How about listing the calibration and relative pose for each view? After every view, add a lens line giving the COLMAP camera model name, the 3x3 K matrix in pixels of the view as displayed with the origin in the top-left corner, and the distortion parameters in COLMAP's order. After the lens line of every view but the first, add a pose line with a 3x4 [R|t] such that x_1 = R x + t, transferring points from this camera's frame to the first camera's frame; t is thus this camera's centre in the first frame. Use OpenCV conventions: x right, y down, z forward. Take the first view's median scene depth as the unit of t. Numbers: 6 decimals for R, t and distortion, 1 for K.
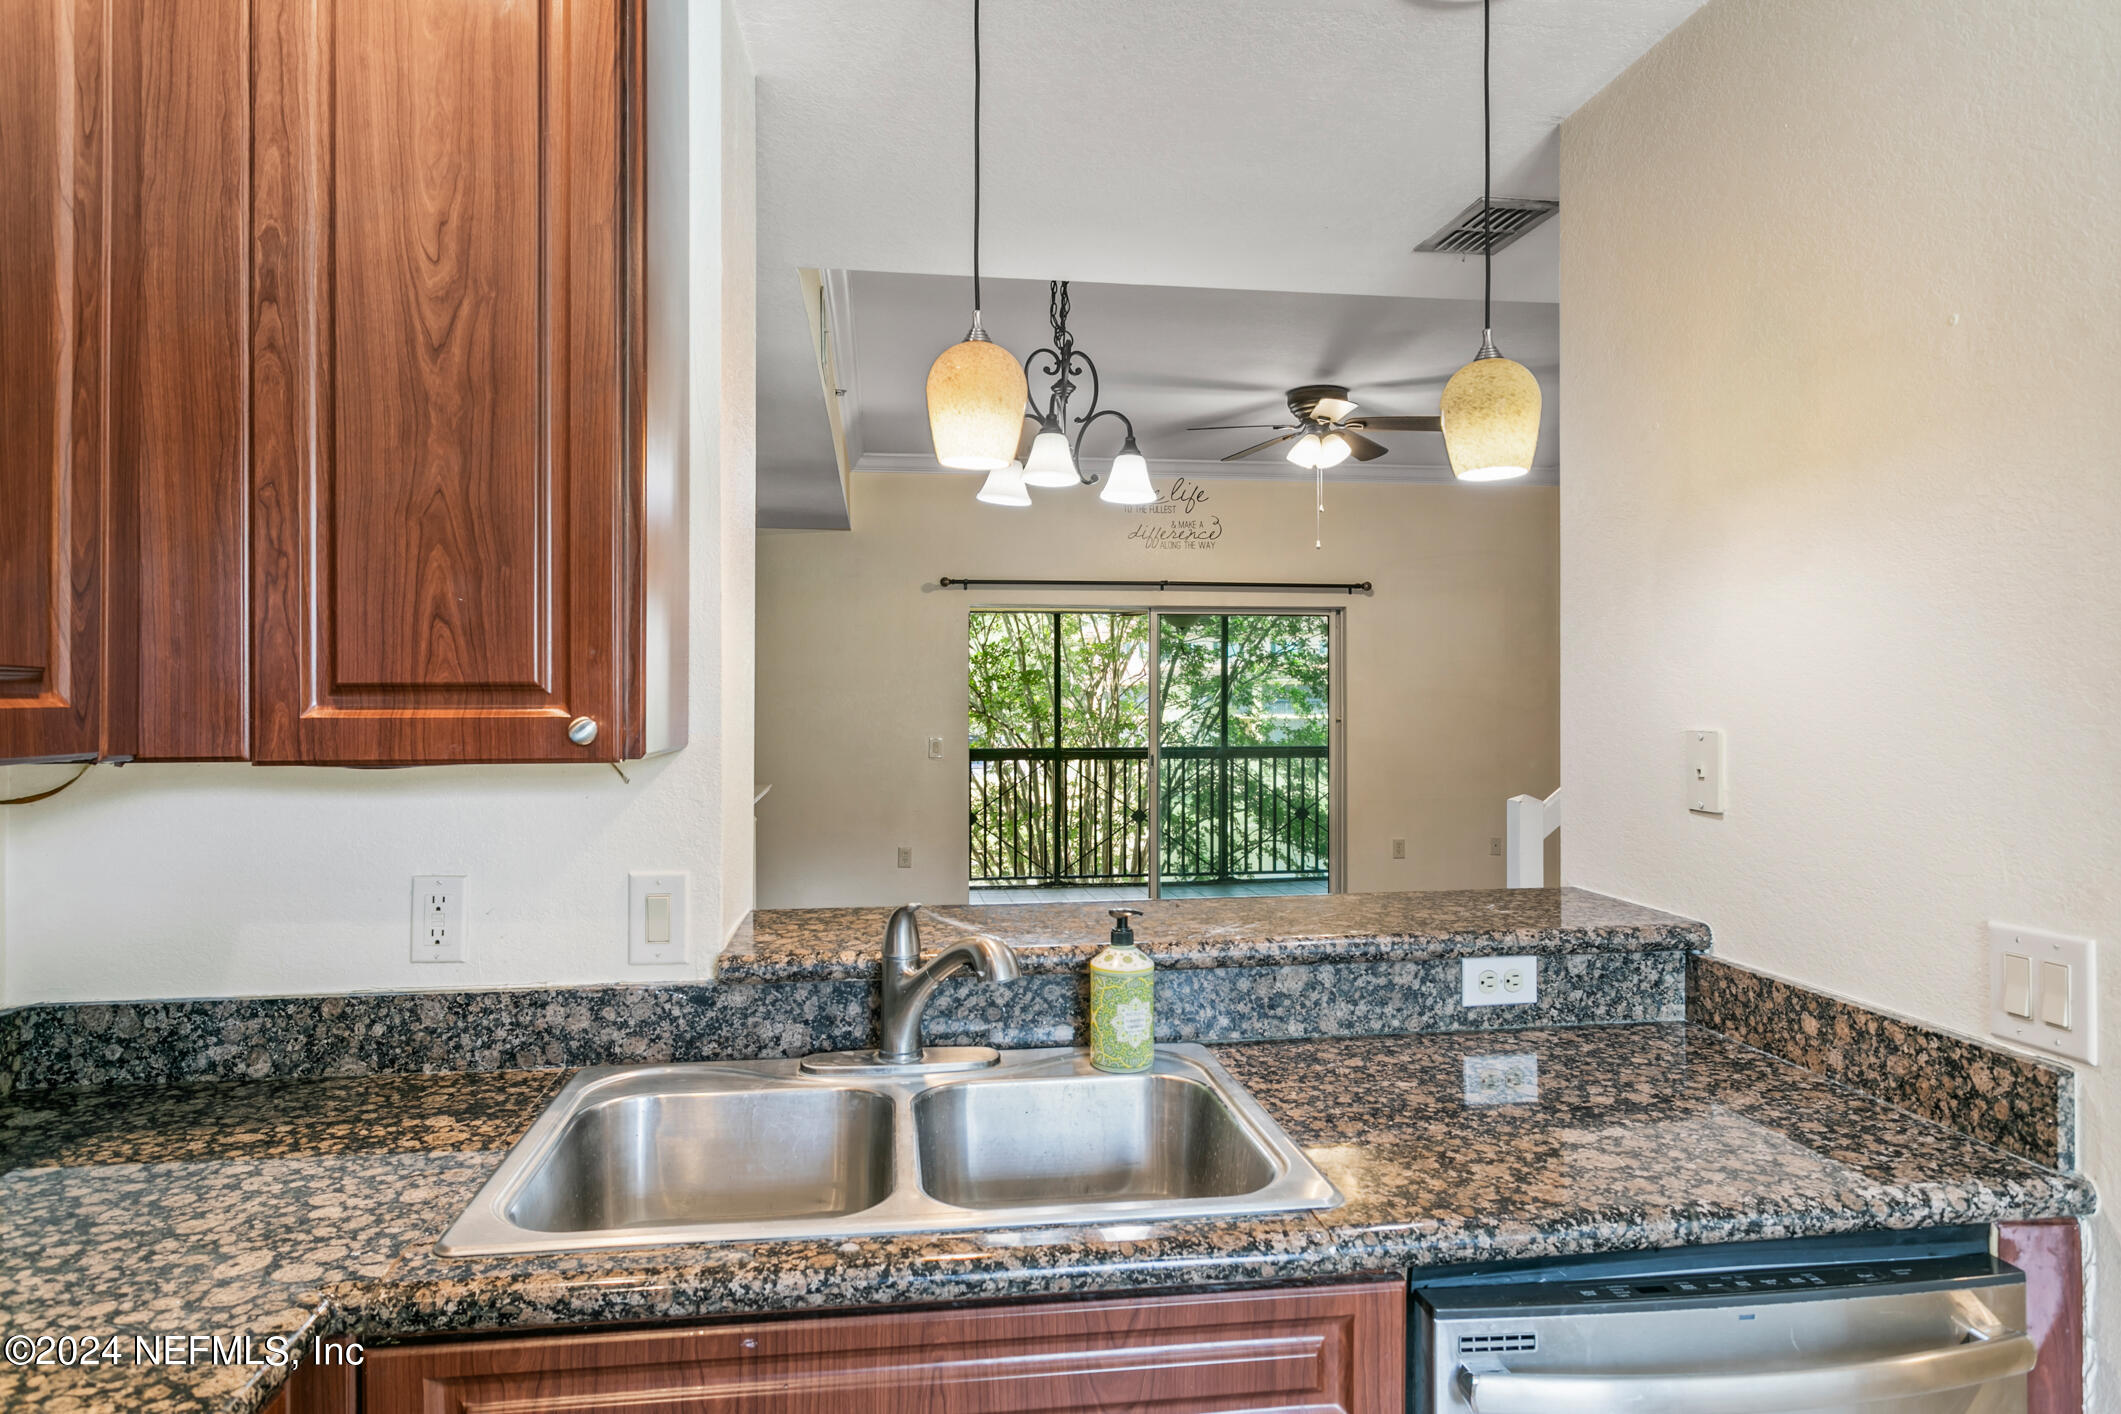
lens RADIAL K [[1262.5, 0, 1055.6], [0, 1262.5, 694.5], [0, 0, 1]] dist [-0.002280, 0.000774]
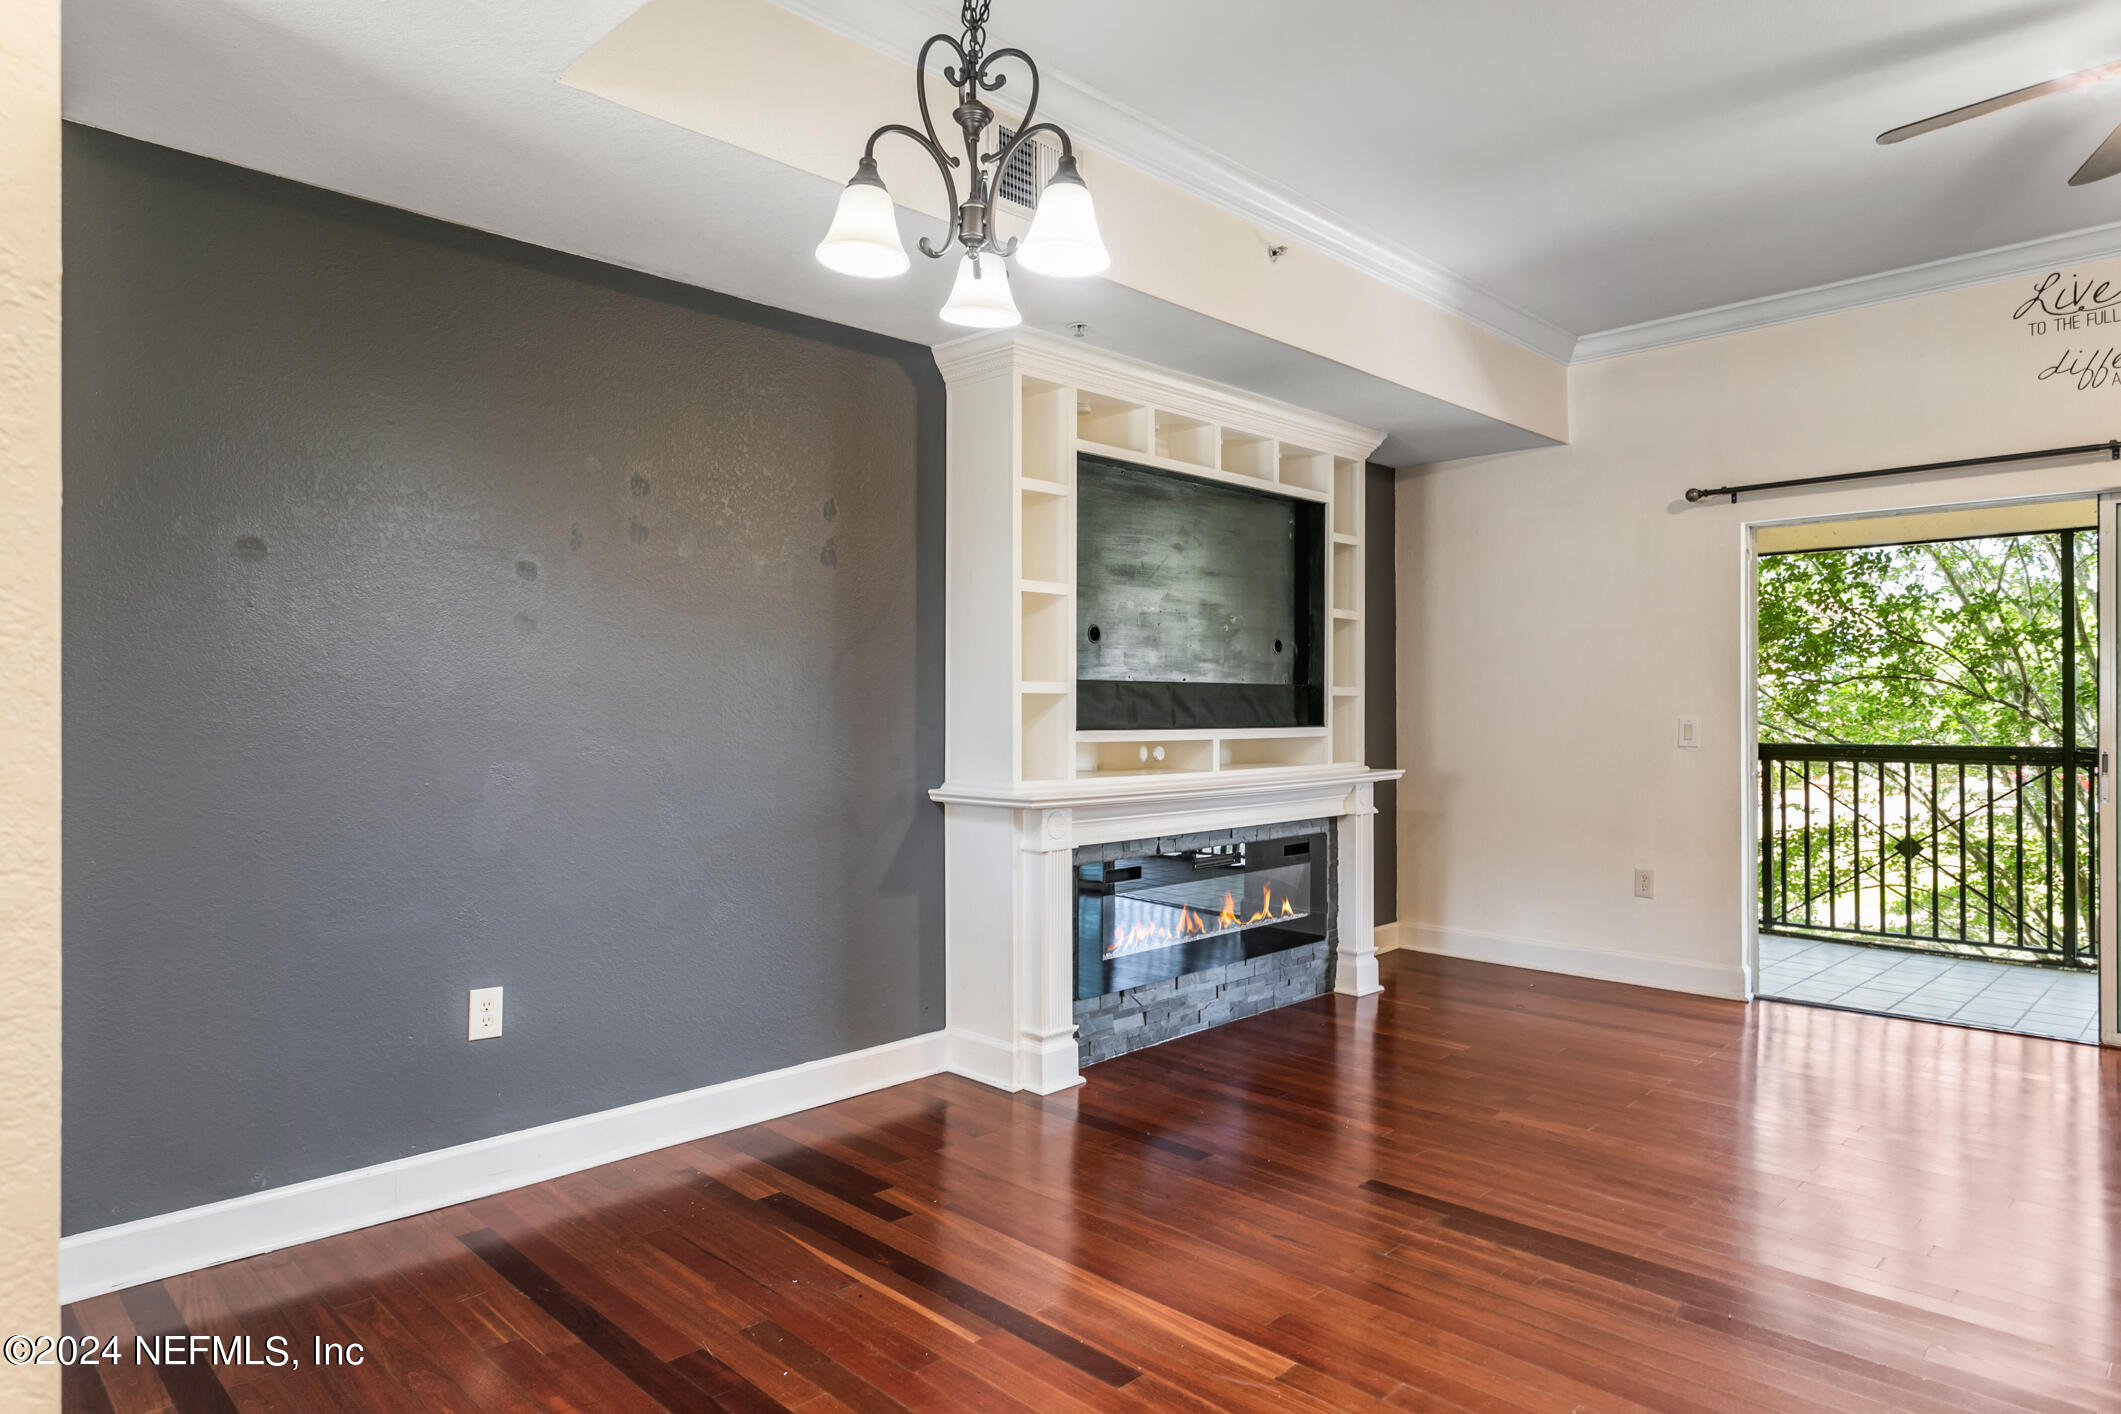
lens RADIAL K [[1246.0, 0, 1067.4], [0, 1246.0, 705.1], [0, 0, 1]] dist [-0.006346, 0.000213]
pose [[0.604783, -0.001268, -0.796390, 1.151033], [0.004185, 0.999990, 0.001585, 0.111822], [0.796380, -0.004291, 0.604782, 1.417194]]
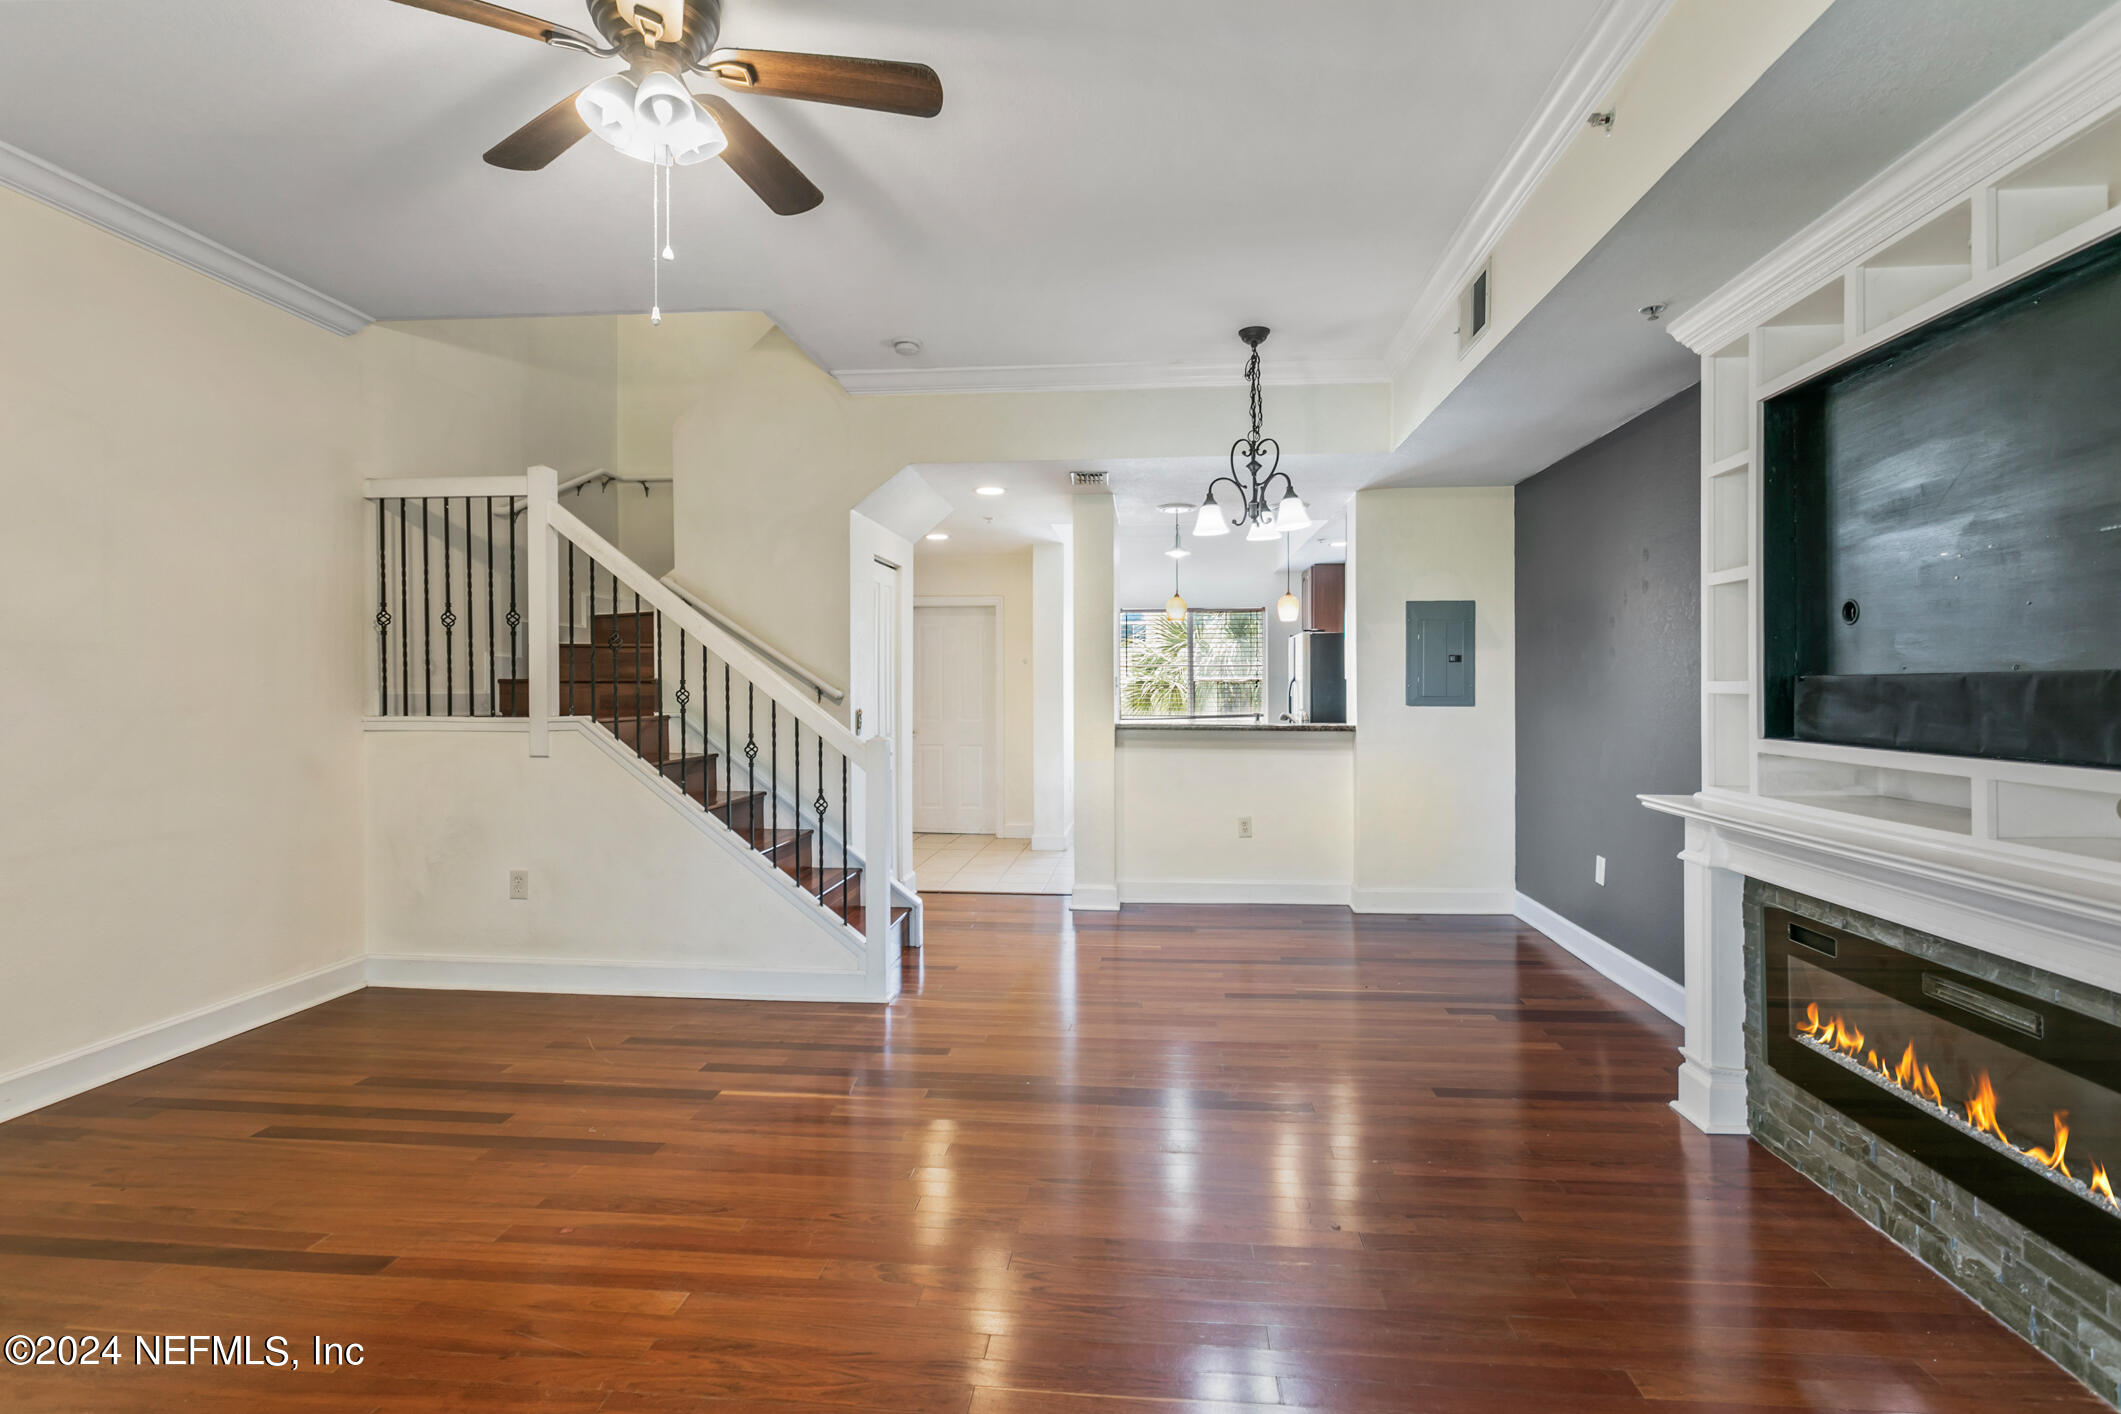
lens RADIAL K [[1009.1, 0, 1059.9], [0, 1009.1, 702.2], [0, 0, 1]] dist [0.000041, 0.000245]
pose [[-0.971927, 0.003911, 0.235248, -0.095523], [0.006300, 0.999936, 0.009402, 0.083582], [-0.235197, 0.010620, -0.971890, 4.878644]]
